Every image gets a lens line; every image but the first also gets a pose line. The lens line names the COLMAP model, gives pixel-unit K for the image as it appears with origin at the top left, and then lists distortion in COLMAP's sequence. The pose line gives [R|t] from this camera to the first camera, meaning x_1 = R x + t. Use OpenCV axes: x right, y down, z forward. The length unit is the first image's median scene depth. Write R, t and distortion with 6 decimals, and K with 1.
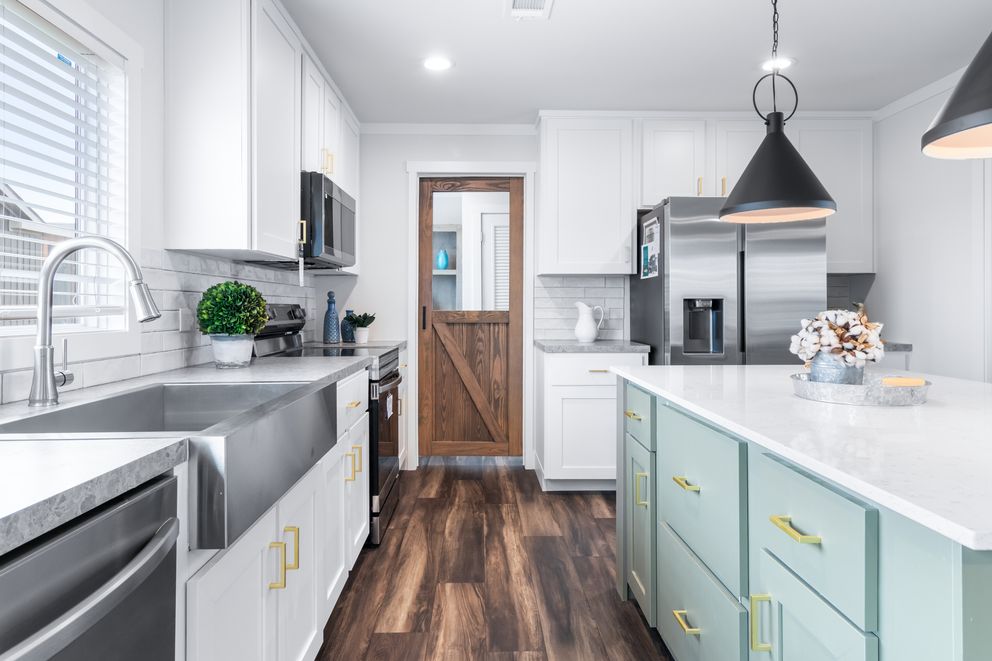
lens RADIAL K [[609.9, 0, 486.7], [0, 609.9, 306.0], [0, 0, 1]] dist [0.002830, 0.001726]
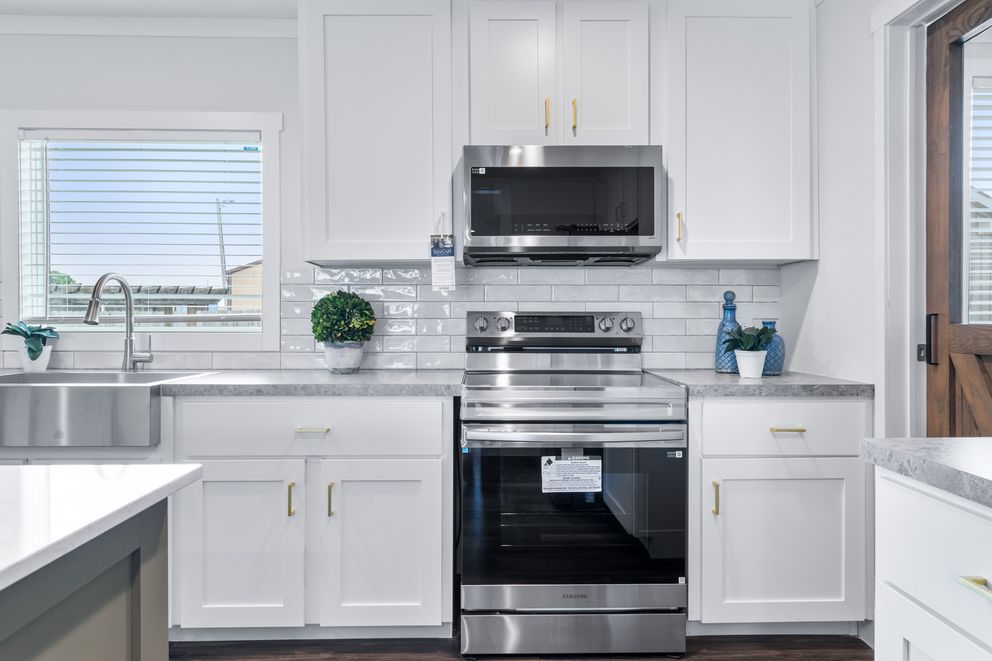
lens RADIAL K [[606.1, 0, 493.2], [0, 606.1, 325.7], [0, 0, 1]] dist [0.000720, 0.000085]
pose [[0.007134, 0.013728, -0.999880, 0.526292], [0.001211, 0.999905, 0.013737, 0.004198], [0.999974, -0.001309, 0.007116, 1.058878]]
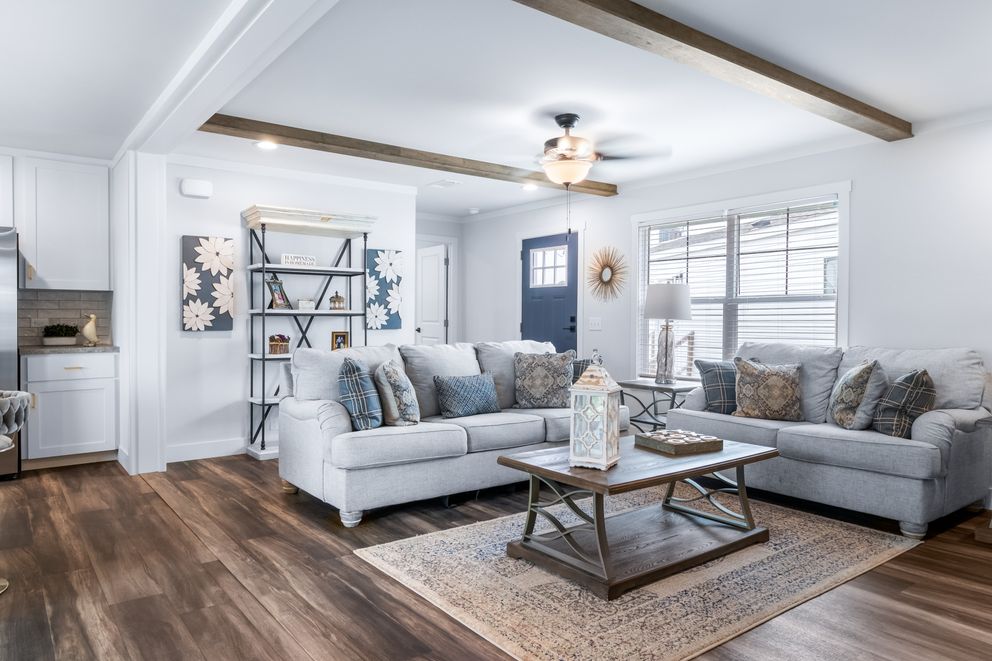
lens RADIAL K [[654.6, 0, 489.4], [0, 654.6, 324.5], [0, 0, 1]] dist [0.006199, 0.001541]
pose [[0.805432, -0.001354, 0.592687, 0.666226], [-0.004773, 0.999950, 0.008770, -0.000062], [-0.592669, -0.009893, 0.805385, -0.769562]]
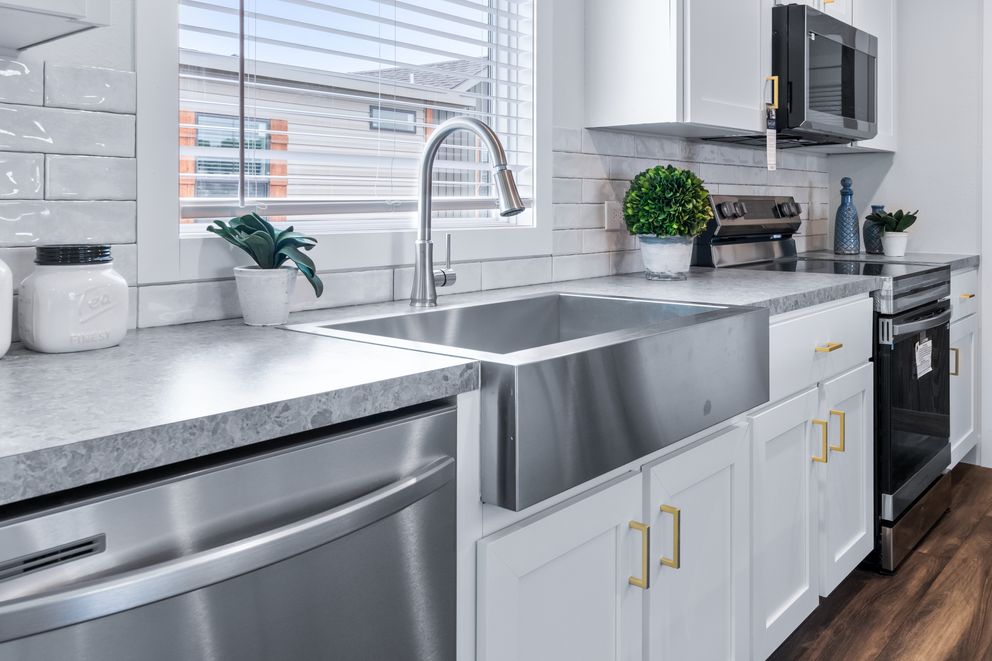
lens RADIAL K [[827.7, 0, 495.1], [0, 827.7, 201.9], [0, 0, 1]] dist [-0.001866, 0.008008]
pose [[0.746051, 0.001777, -0.665886, 0.092494], [-0.000783, 0.999998, 0.001790, 0.002563], [0.665888, -0.000814, 0.746051, 0.078564]]
